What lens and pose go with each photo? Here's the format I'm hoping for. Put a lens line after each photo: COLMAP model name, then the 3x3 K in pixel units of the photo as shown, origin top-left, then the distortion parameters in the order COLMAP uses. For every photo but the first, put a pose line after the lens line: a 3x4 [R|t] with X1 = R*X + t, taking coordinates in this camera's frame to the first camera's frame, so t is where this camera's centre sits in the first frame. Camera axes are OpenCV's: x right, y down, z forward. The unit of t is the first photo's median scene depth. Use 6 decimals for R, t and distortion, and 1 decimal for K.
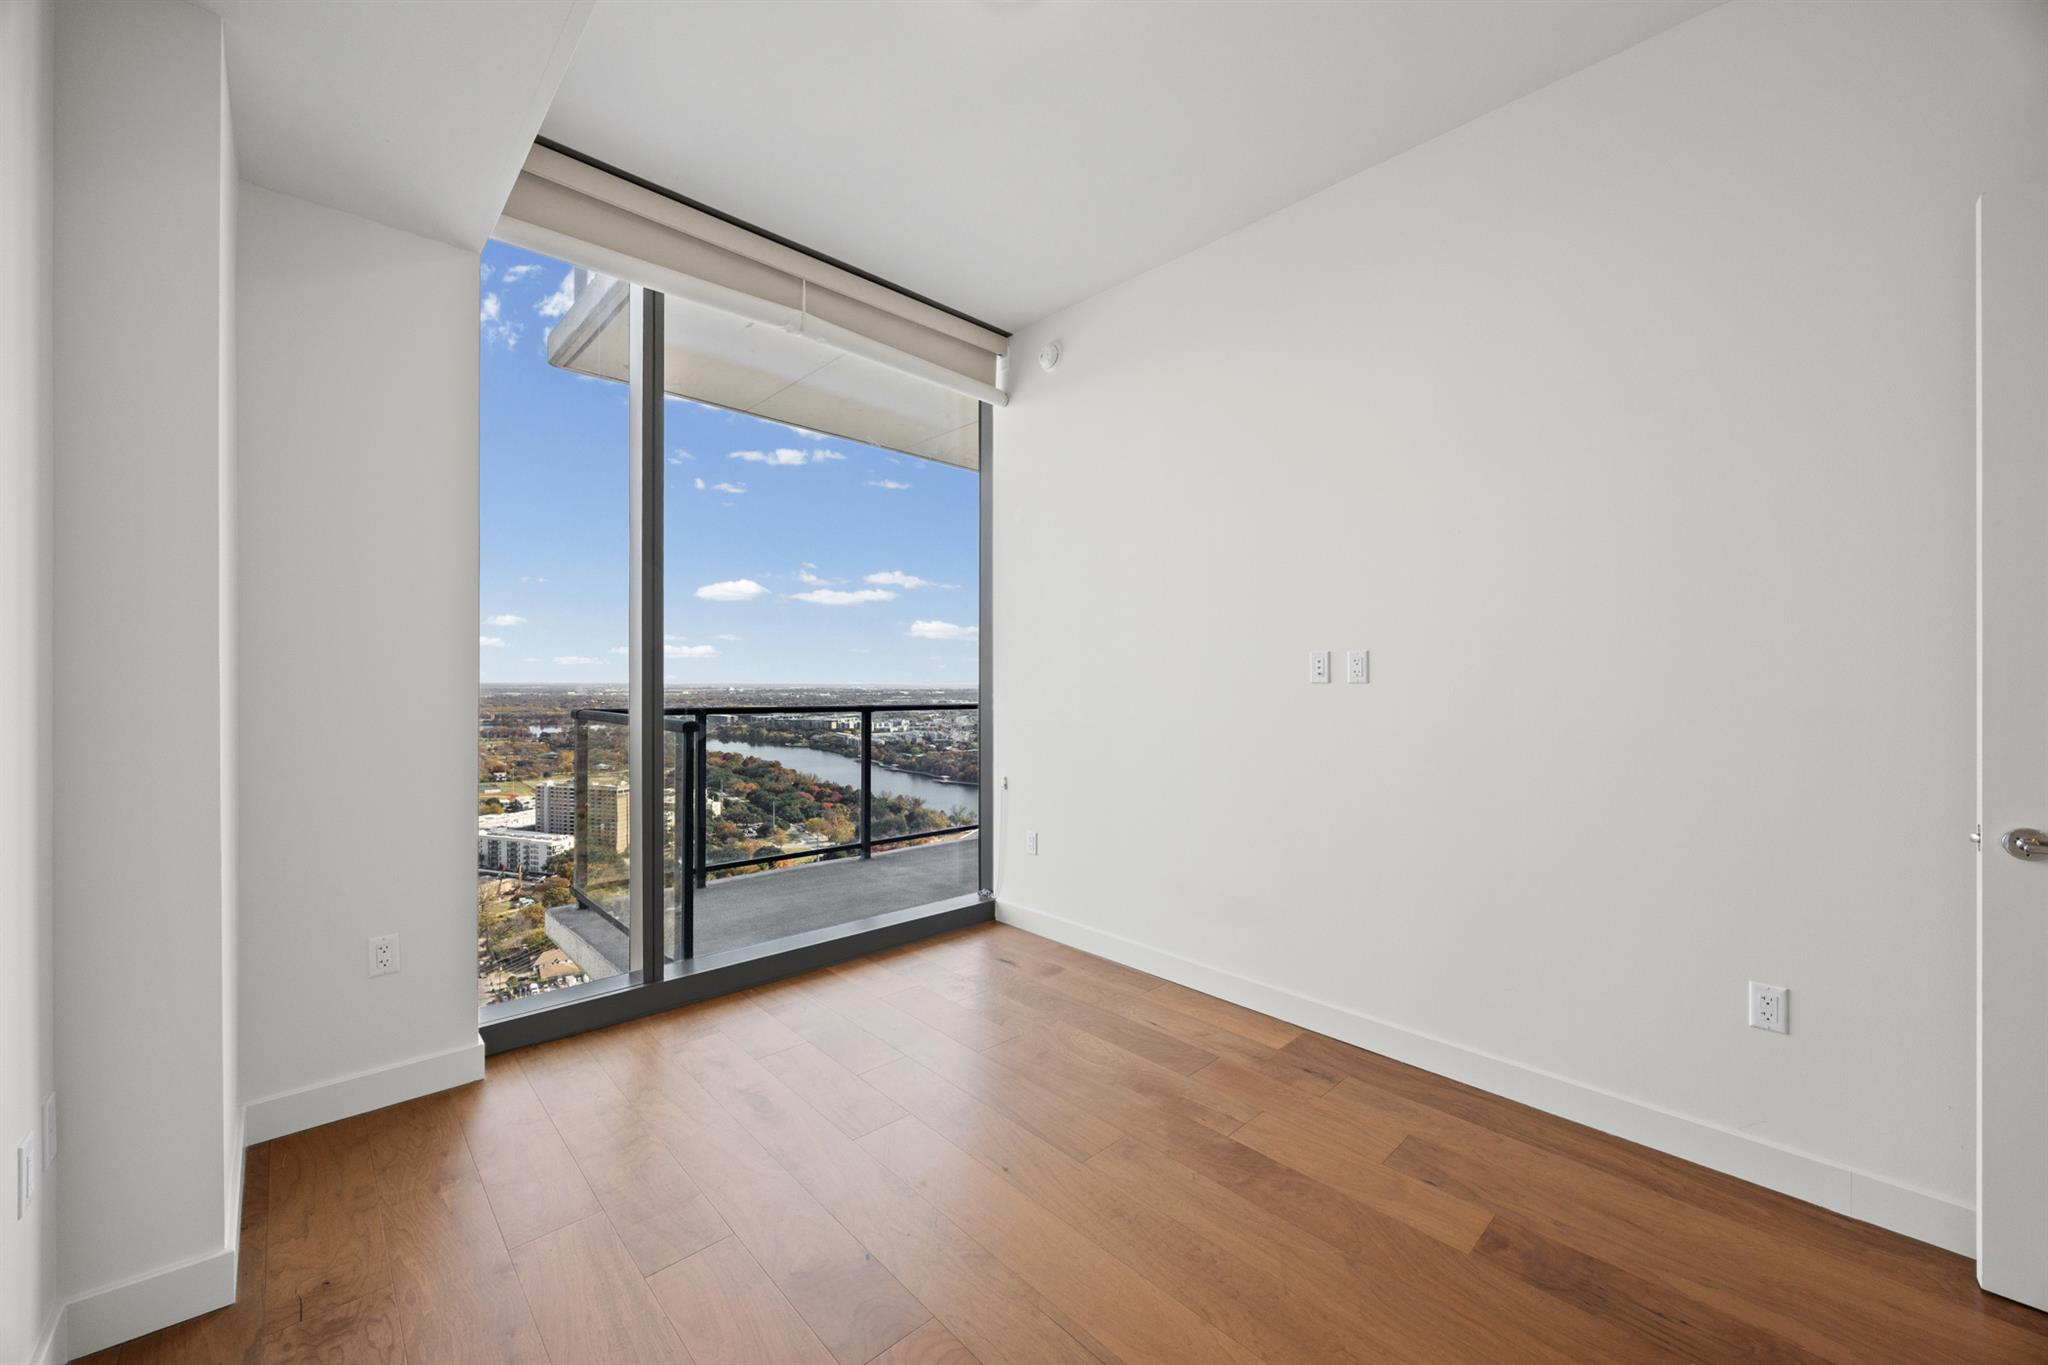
lens RADIAL K [[790.5, 0, 1019.5], [0, 790.5, 672.6], [0, 0, 1]] dist [-0.000697, 0.000290]
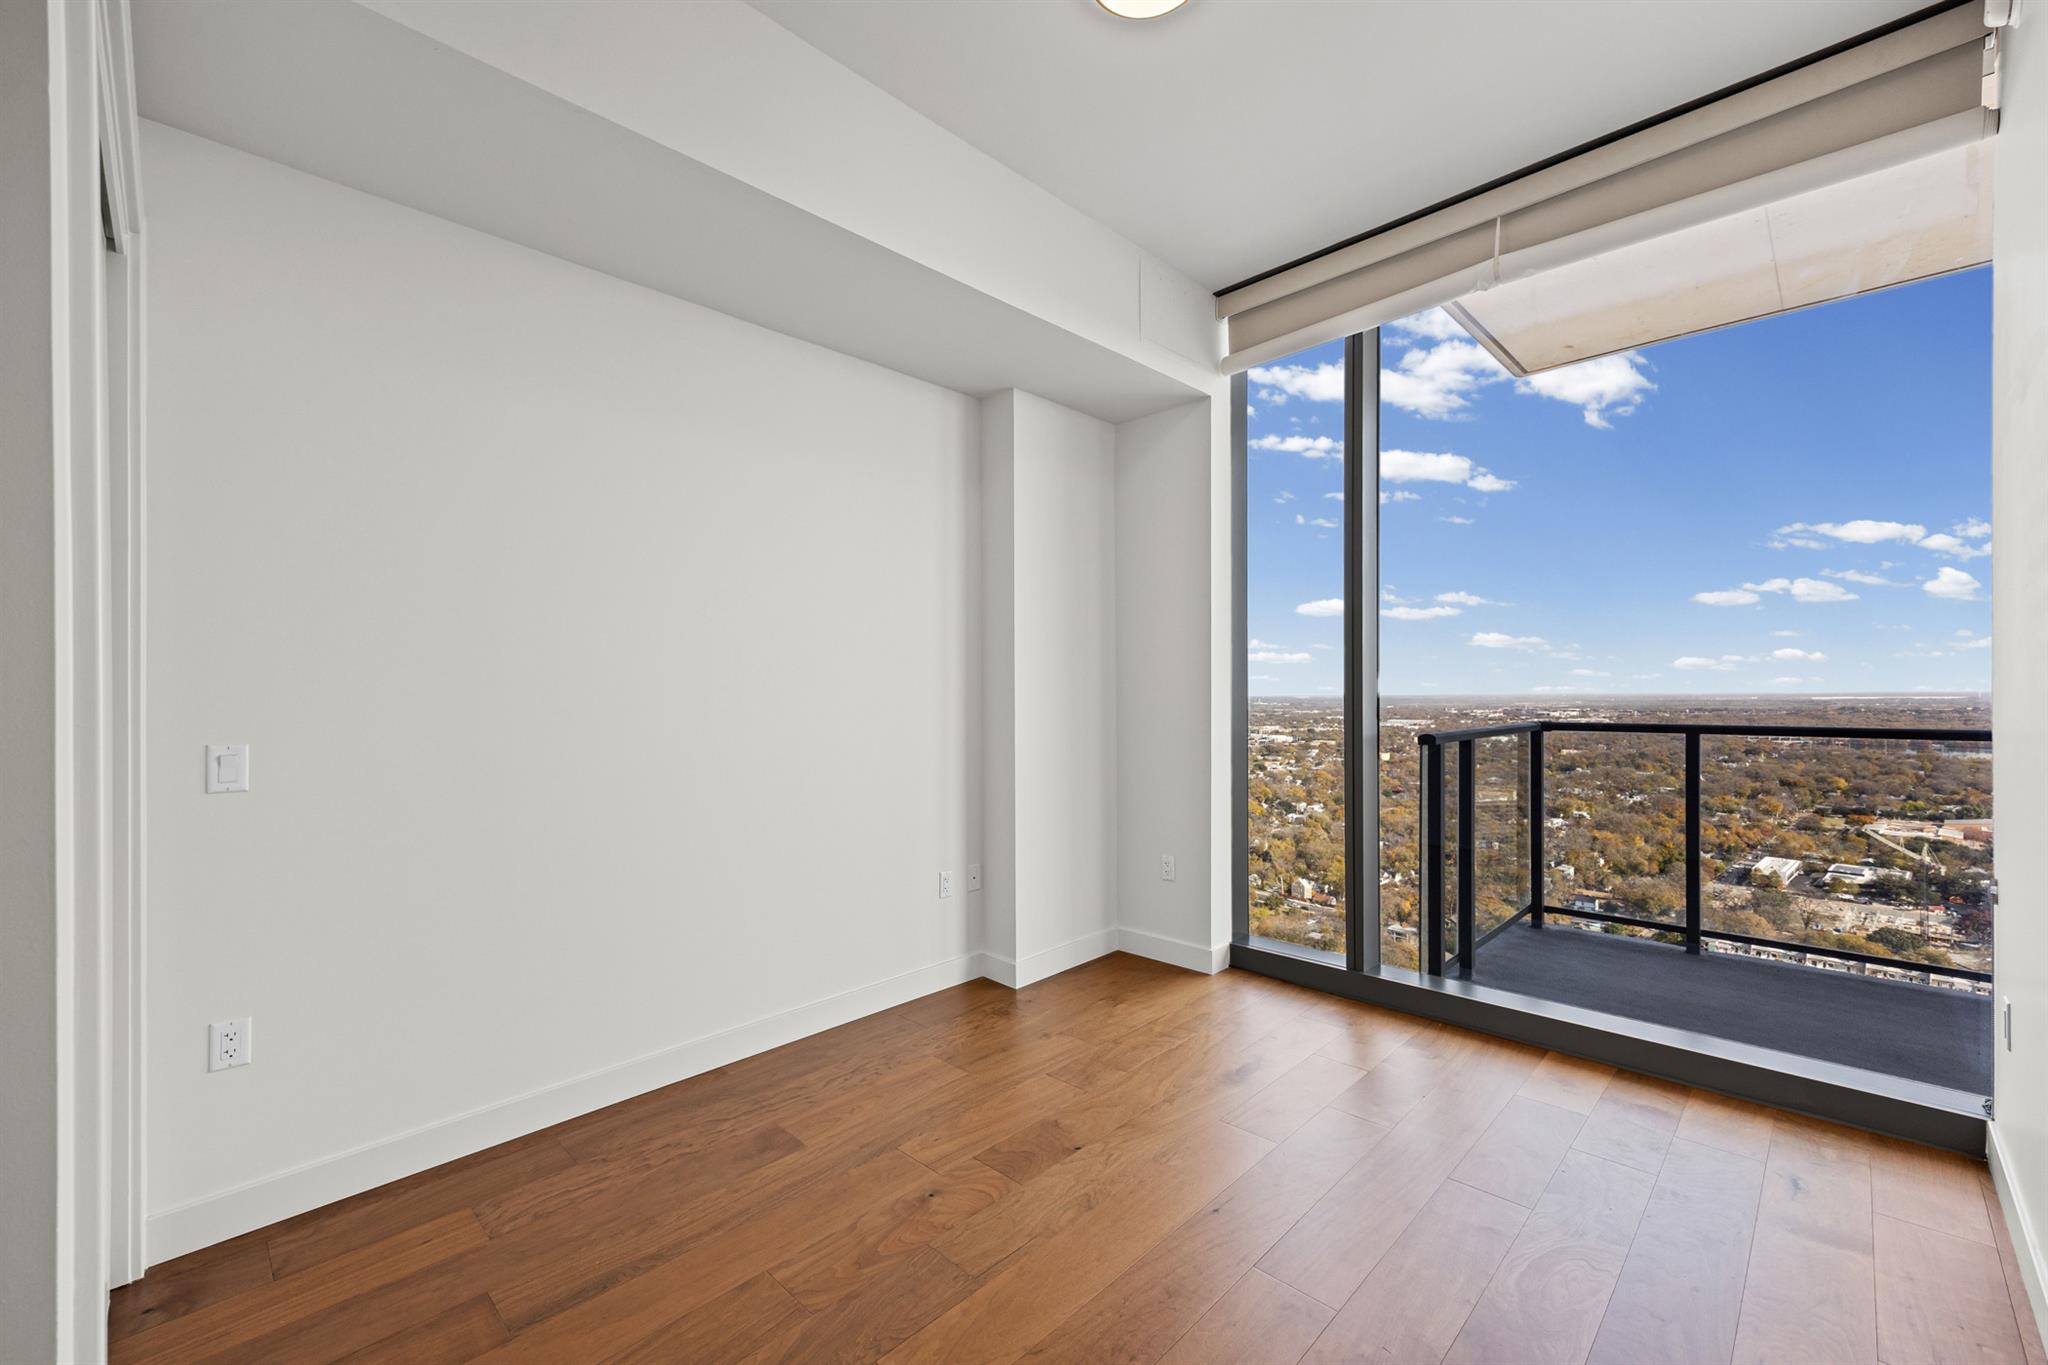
lens RADIAL K [[830.3, 0, 1016.1], [0, 830.3, 676.3], [0, 0, 1]] dist [0.003778, 0.000449]
pose [[0.041749, -0.021968, -0.998887, 0.852156], [0.017381, 0.999623, -0.021258, 0.006480], [0.998977, -0.016474, 0.042116, 0.635719]]
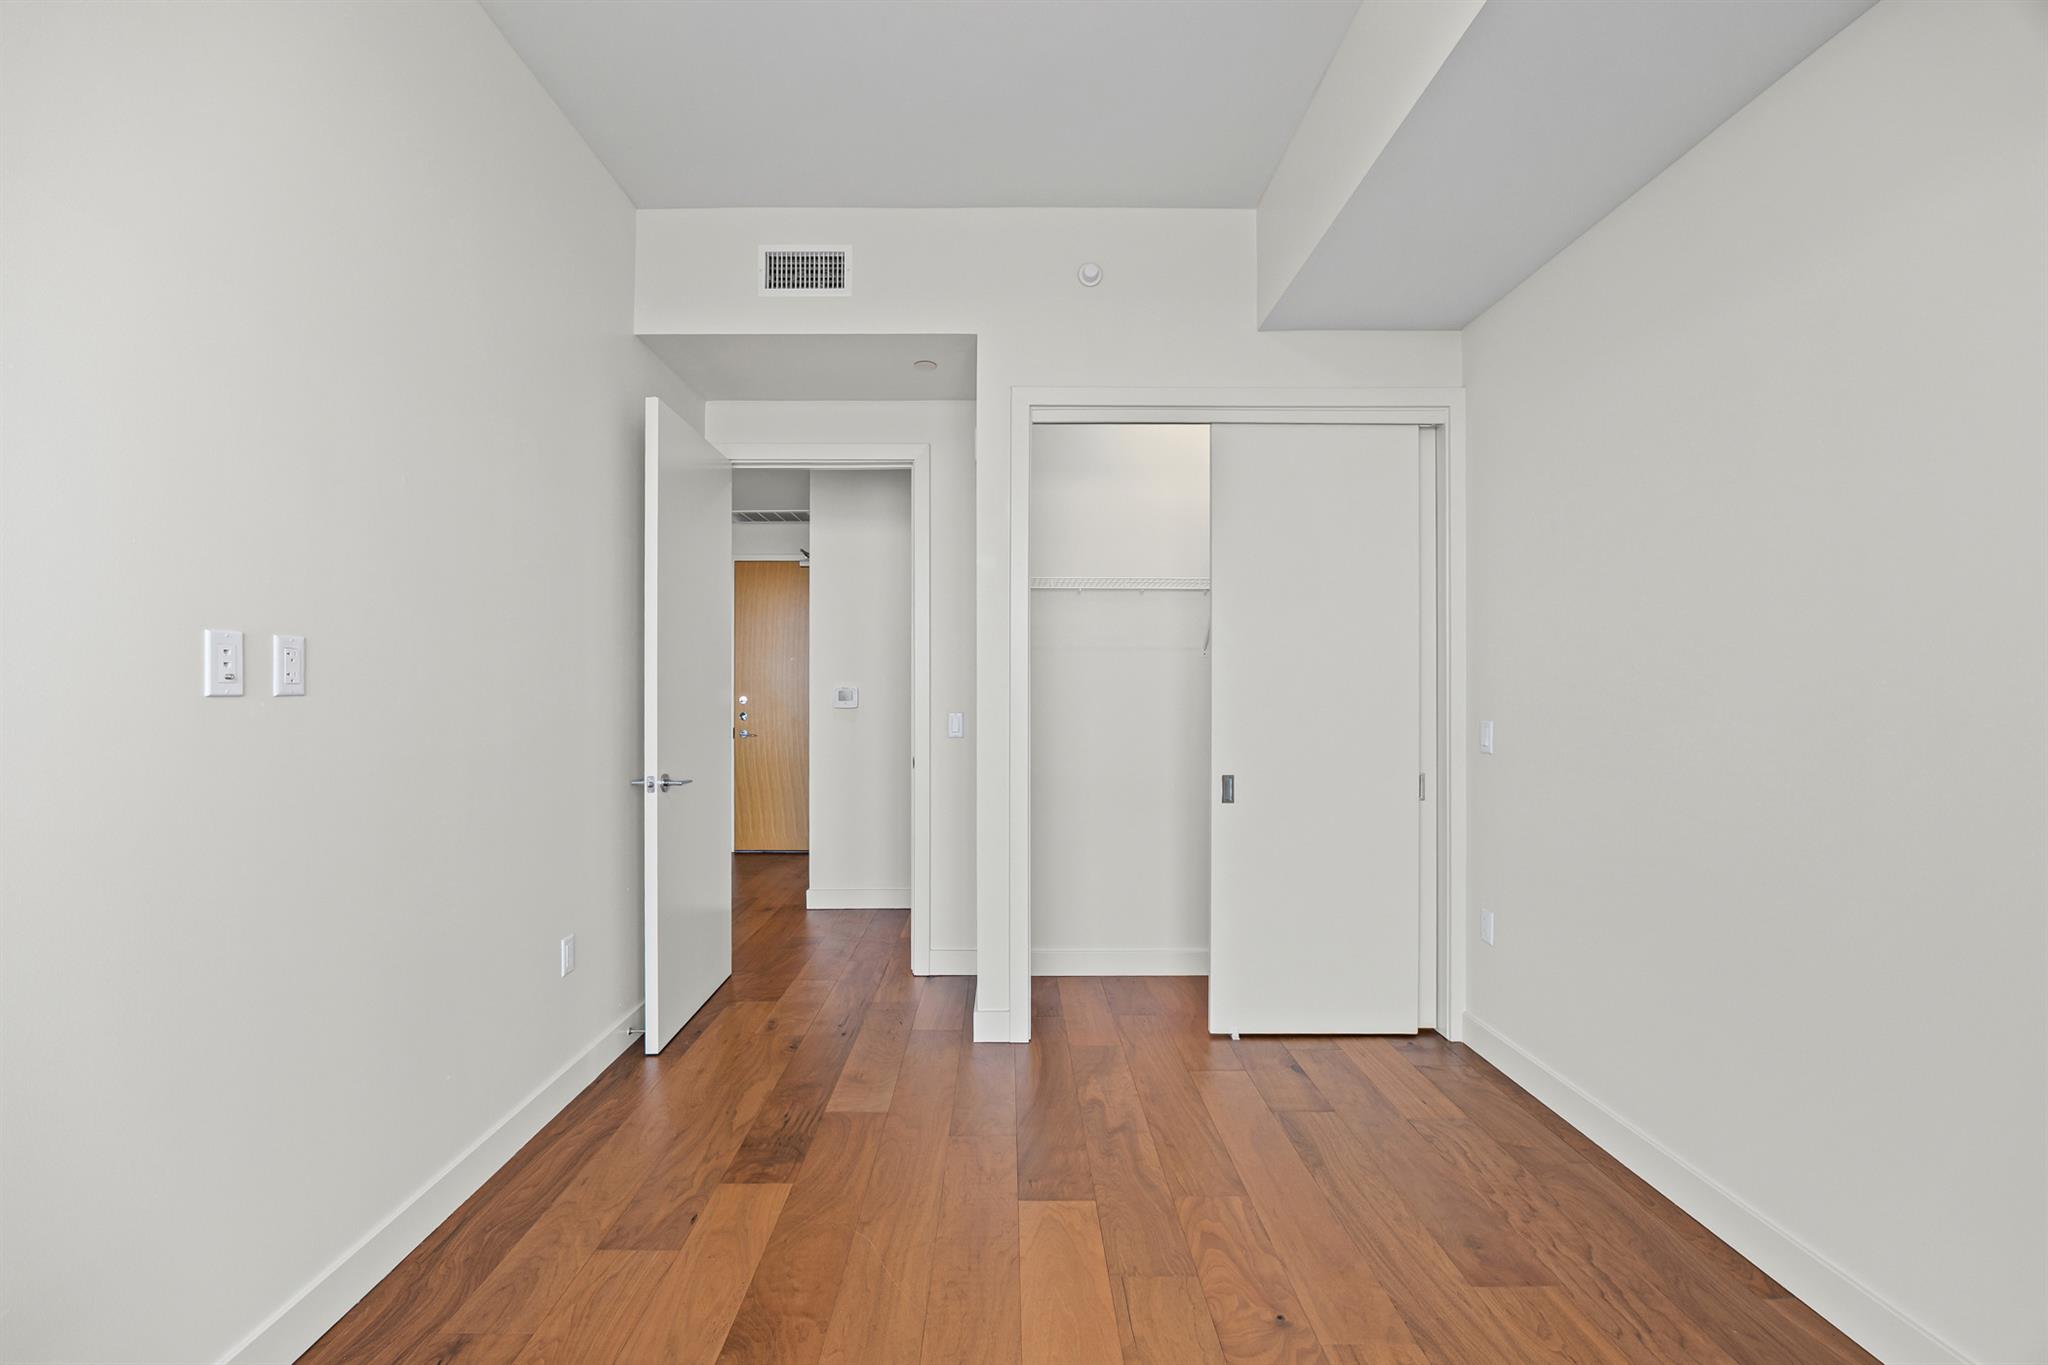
lens RADIAL K [[916.0, 0, 1015.0], [0, 916.0, 682.5], [0, 0, 1]] dist [-0.003229, -0.000242]
pose [[-0.738729, -0.003395, 0.673995, -0.418864], [-0.005126, 0.999987, -0.000581, 0.003230], [-0.673984, -0.003884, -0.738736, 1.307406]]
